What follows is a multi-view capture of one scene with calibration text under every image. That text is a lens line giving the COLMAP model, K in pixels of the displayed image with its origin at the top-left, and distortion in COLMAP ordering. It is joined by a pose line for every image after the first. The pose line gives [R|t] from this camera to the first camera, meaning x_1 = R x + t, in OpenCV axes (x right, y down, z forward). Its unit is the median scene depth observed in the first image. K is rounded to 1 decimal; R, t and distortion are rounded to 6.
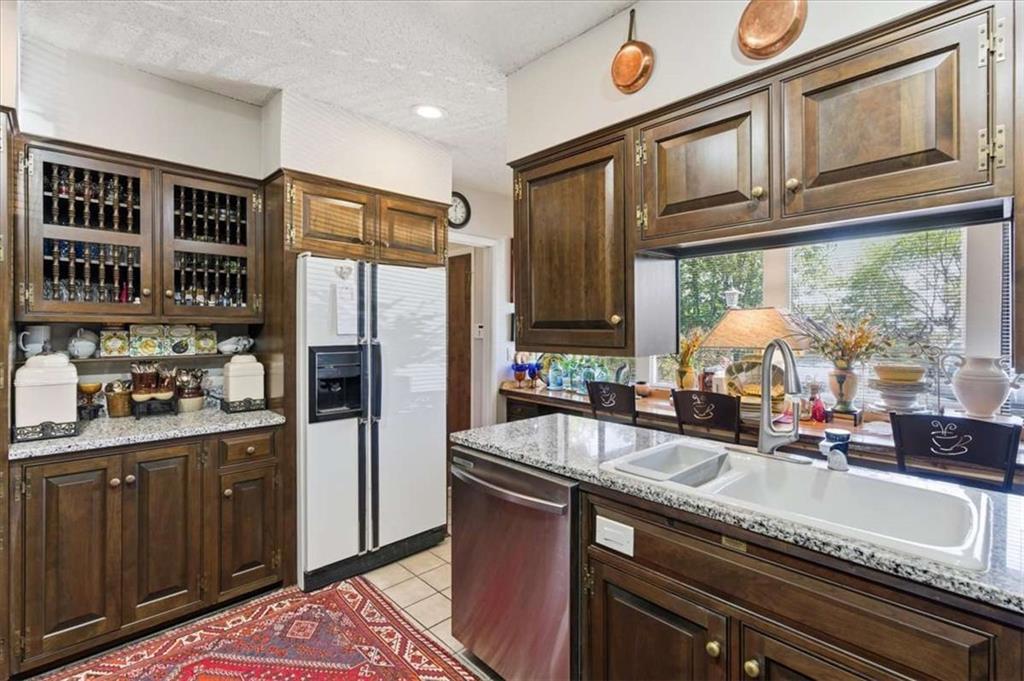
lens RADIAL K [[466.3, 0, 509.3], [0, 466.3, 331.9], [0, 0, 1]] dist [-0.000353, 0.000455]
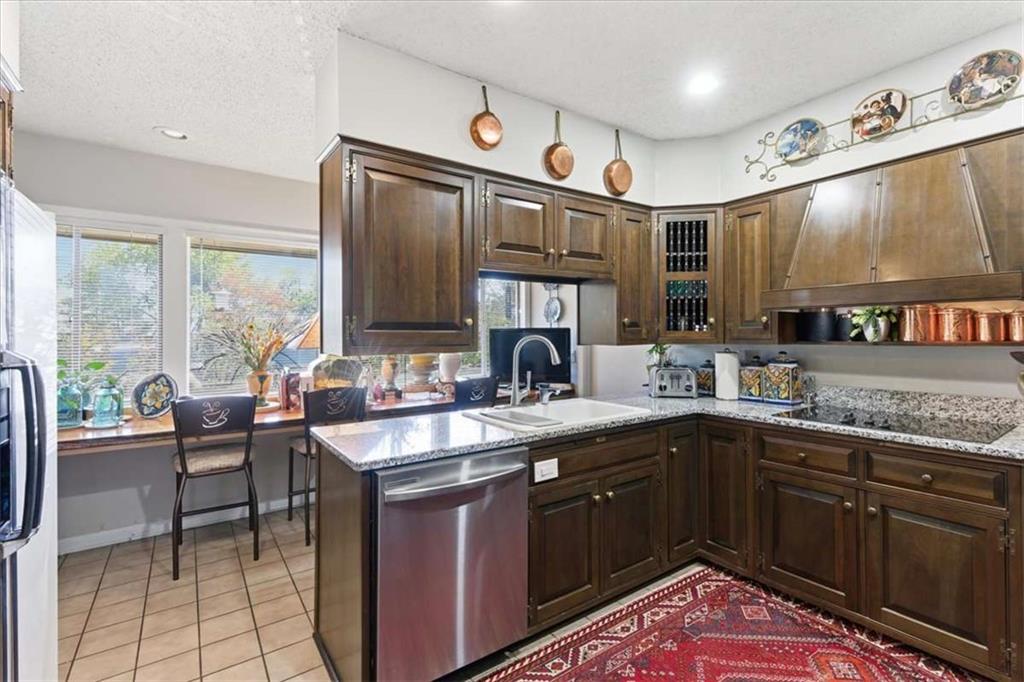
lens RADIAL K [[466.3, 0, 509.4], [0, 466.3, 334.8], [0, 0, 1]] dist [-0.000353, 0.000455]
pose [[0.148419, -0.008639, 0.988887, -0.946984], [0.011843, 0.999906, 0.006958, -0.000322], [-0.988854, 0.010679, 0.148507, 0.683454]]
